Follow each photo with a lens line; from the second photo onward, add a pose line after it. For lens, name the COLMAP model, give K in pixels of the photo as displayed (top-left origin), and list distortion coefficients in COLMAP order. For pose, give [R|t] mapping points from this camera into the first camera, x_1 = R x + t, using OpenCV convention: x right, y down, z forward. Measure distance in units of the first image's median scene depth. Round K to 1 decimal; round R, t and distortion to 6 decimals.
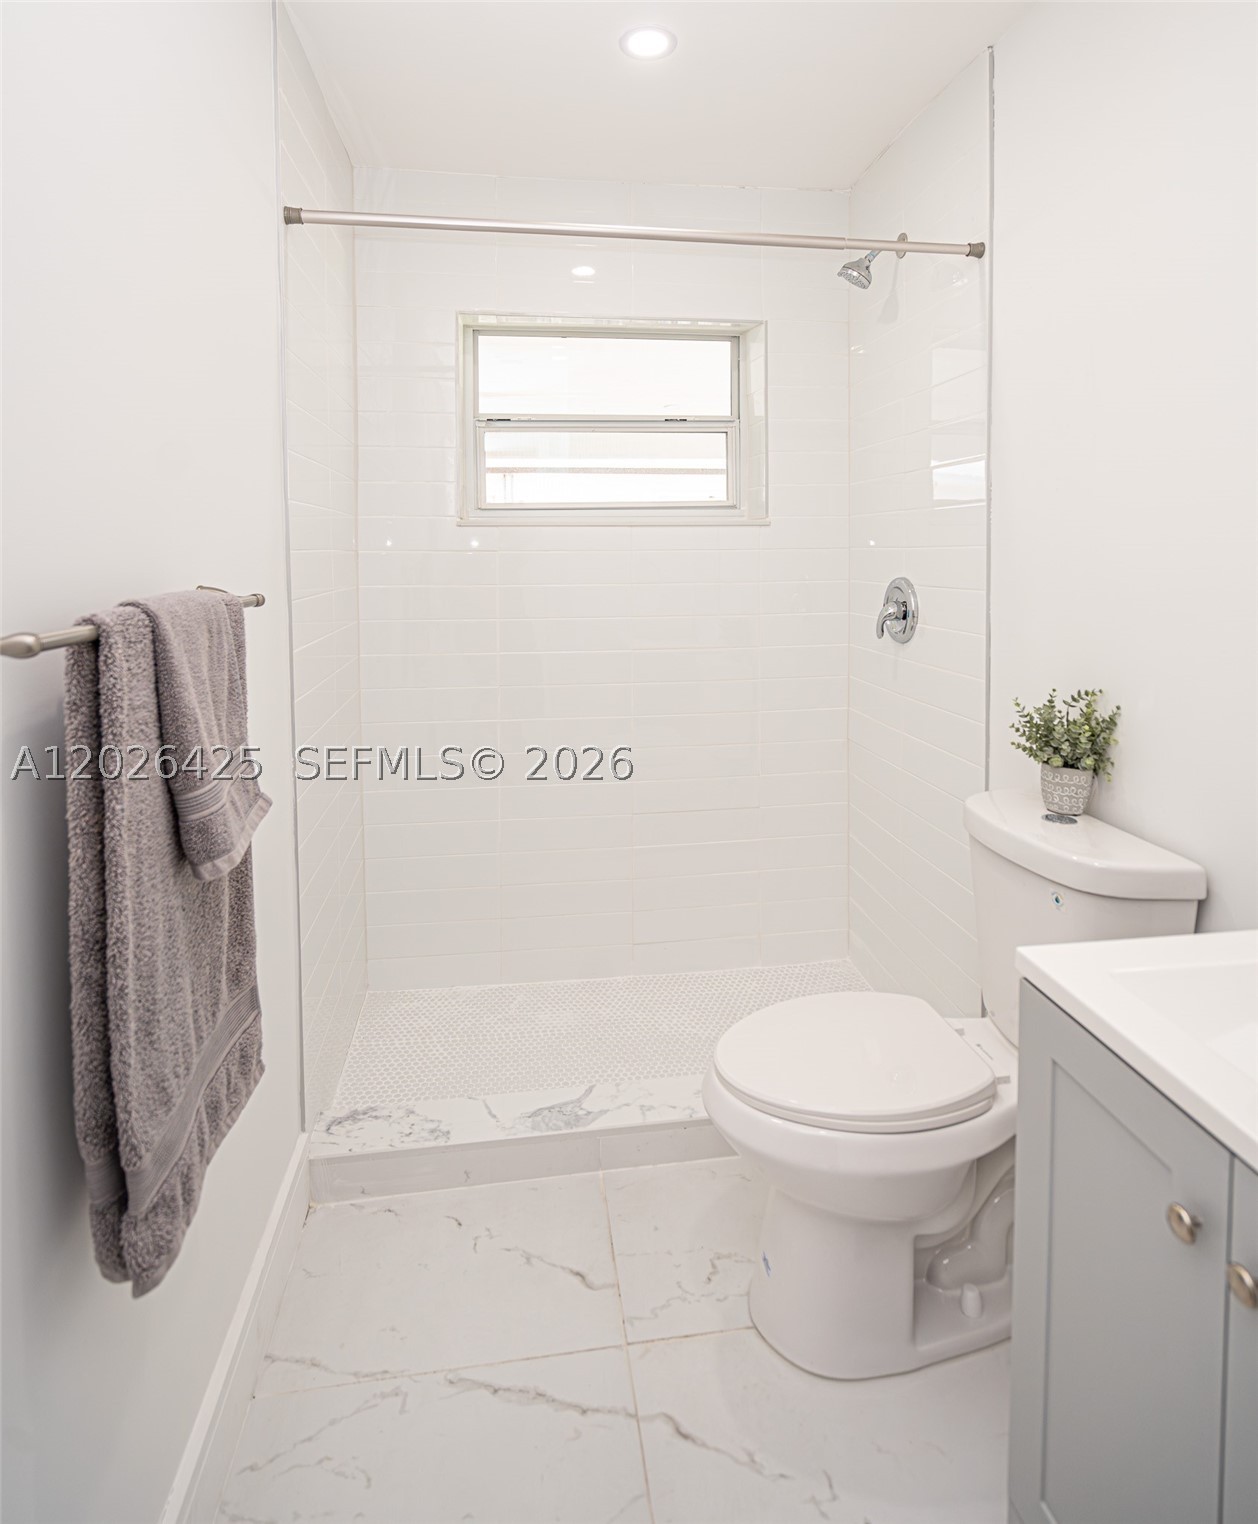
lens RADIAL K [[668.1, 0, 560.3], [0, 668.1, 760.6], [0, 0, 1]] dist [0.000891, 0.000398]
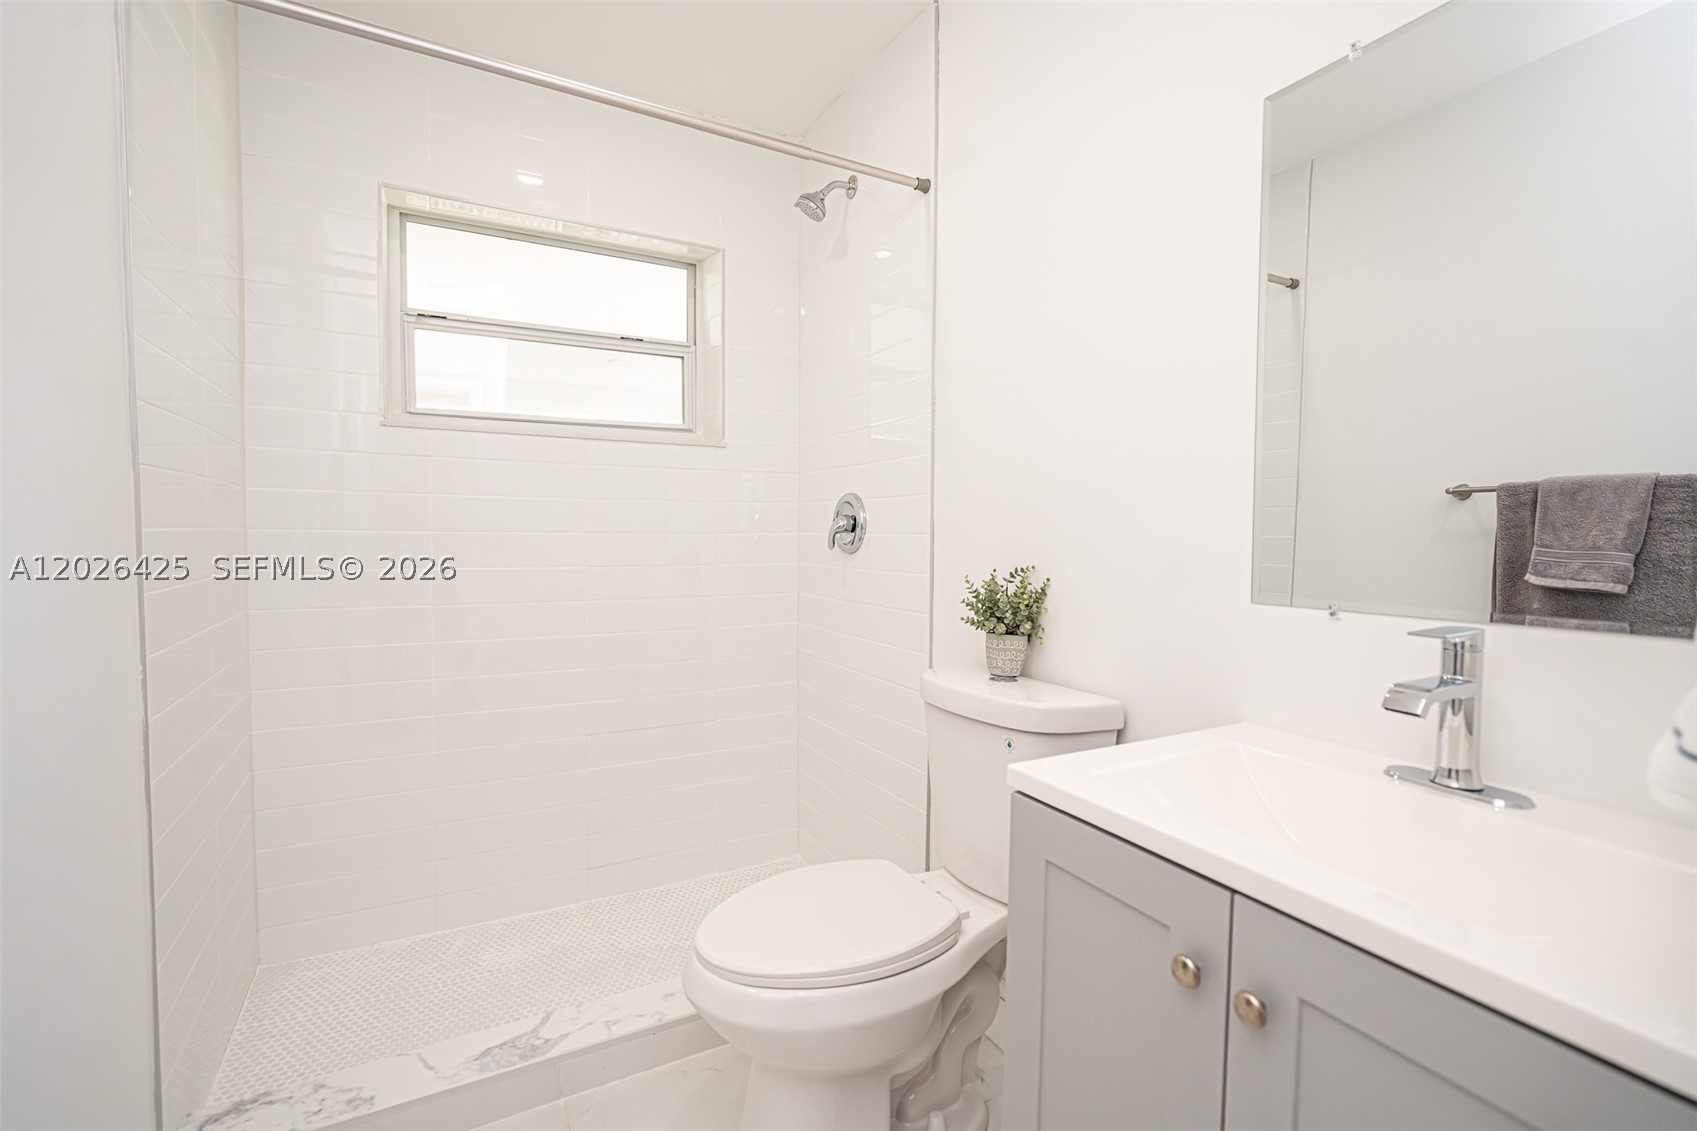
lens RADIAL K [[780.3, 0, 848.5], [0, 780.3, 565.5], [0, 0, 1]] dist [-0.008755, 0.004088]
pose [[0.931774, 0.001077, 0.363036, 0.040126], [-0.002834, 0.999987, 0.004307, -0.135388], [-0.363027, -0.005042, 0.931765, -0.149190]]
